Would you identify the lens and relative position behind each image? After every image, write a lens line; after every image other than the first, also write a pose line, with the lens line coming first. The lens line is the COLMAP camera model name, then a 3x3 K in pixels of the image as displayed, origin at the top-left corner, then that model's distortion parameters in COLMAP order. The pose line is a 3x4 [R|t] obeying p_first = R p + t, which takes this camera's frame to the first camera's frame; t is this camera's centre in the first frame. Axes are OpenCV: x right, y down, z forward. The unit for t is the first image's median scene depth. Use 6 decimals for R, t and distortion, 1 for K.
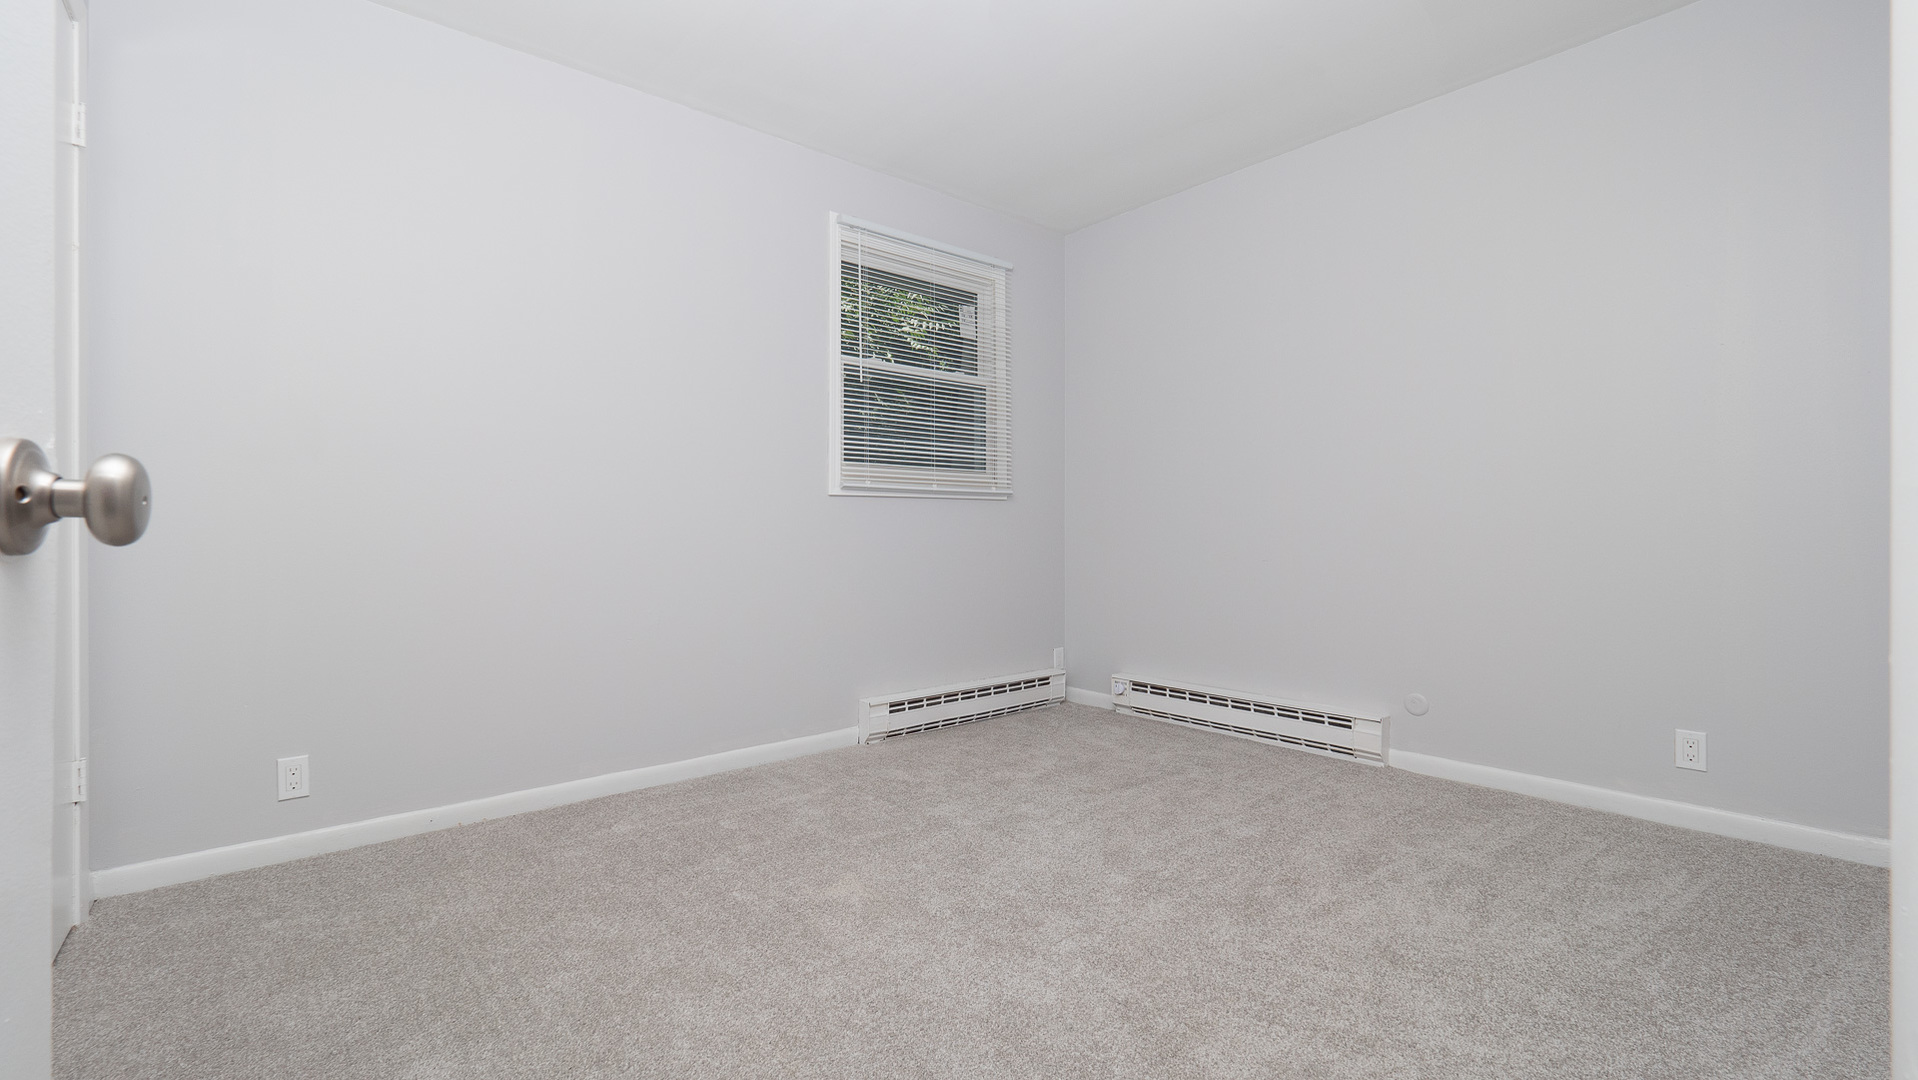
lens RADIAL K [[818.4, 0, 959.0], [0, 818.4, 540.0], [0, 0, 1]] dist [-0.001661, -0.000666]
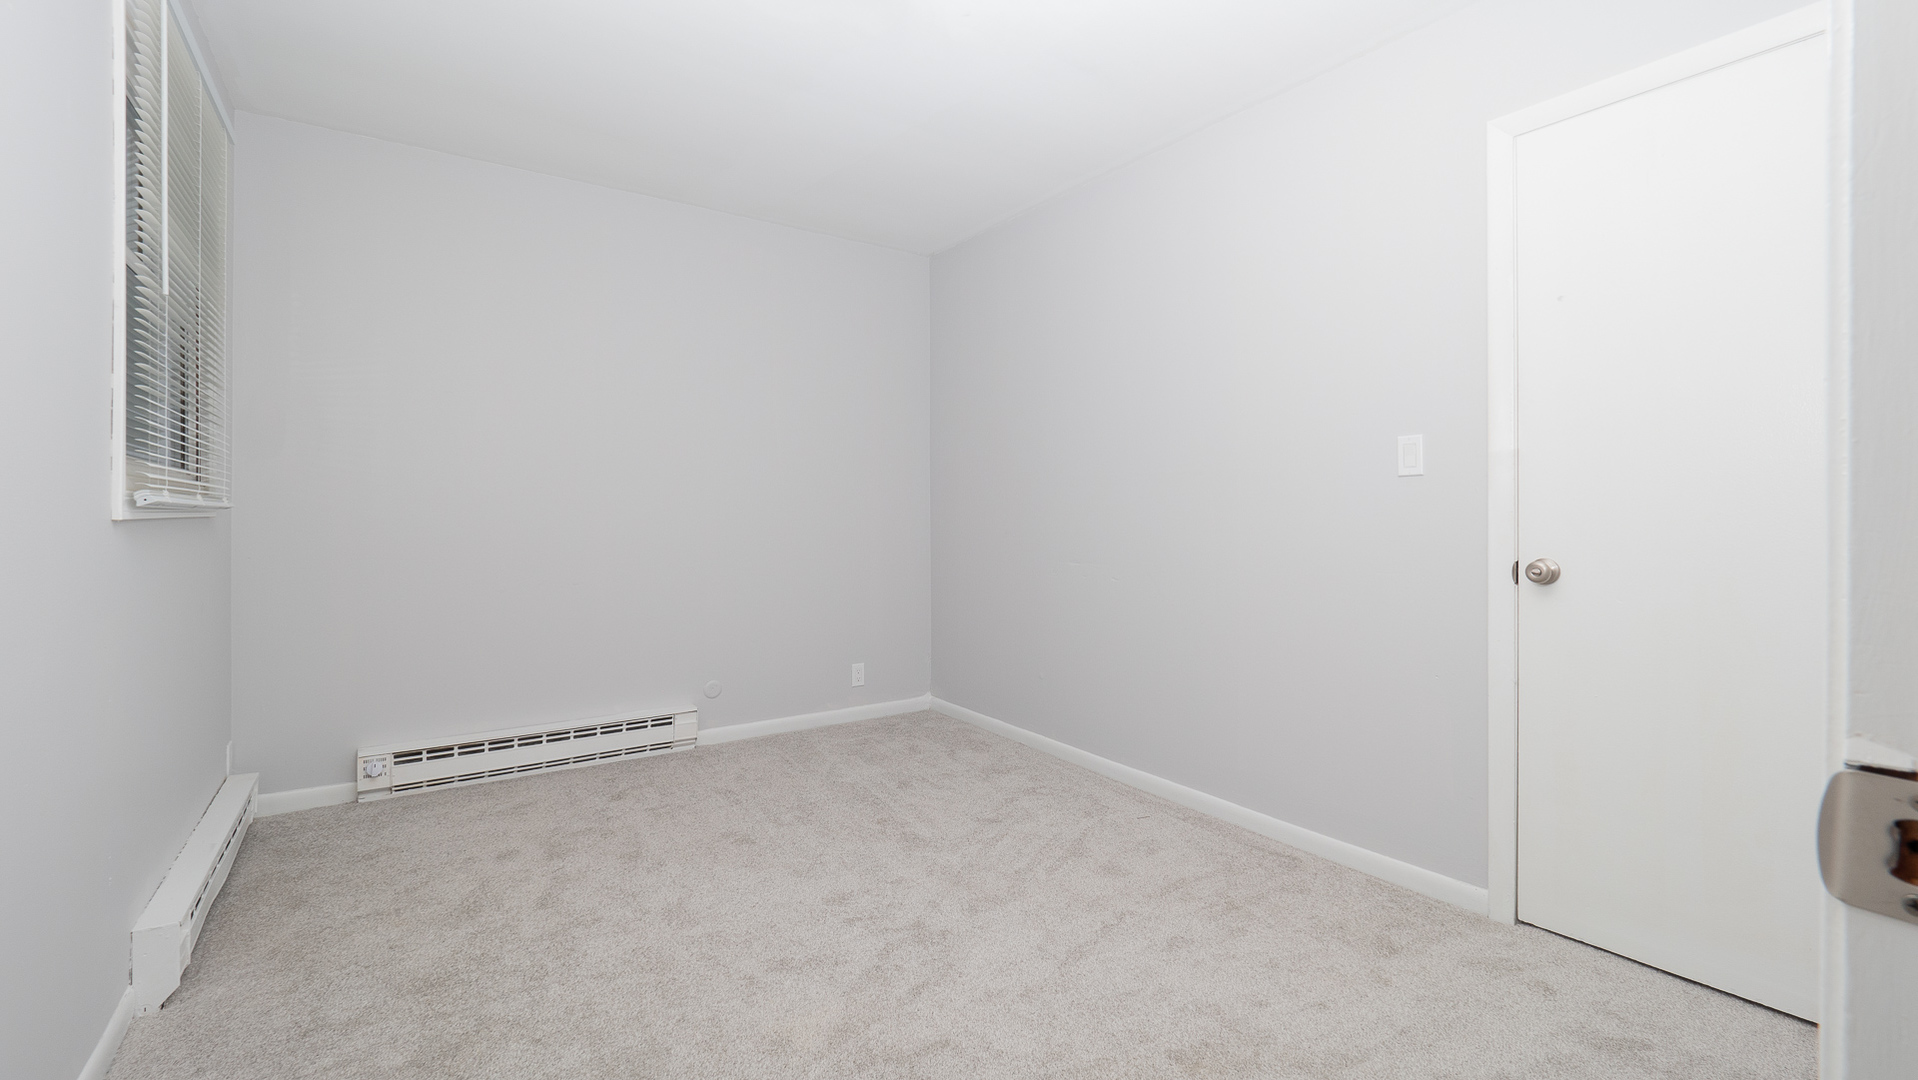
lens RADIAL K [[818.4, 0, 959.0], [0, 818.4, 540.0], [0, 0, 1]] dist [-0.001661, -0.000666]
pose [[0.102145, -0.029836, 0.994322, -0.623858], [0.006404, 0.999549, 0.029335, -0.058424], [-0.994749, 0.003371, 0.102290, 0.503053]]
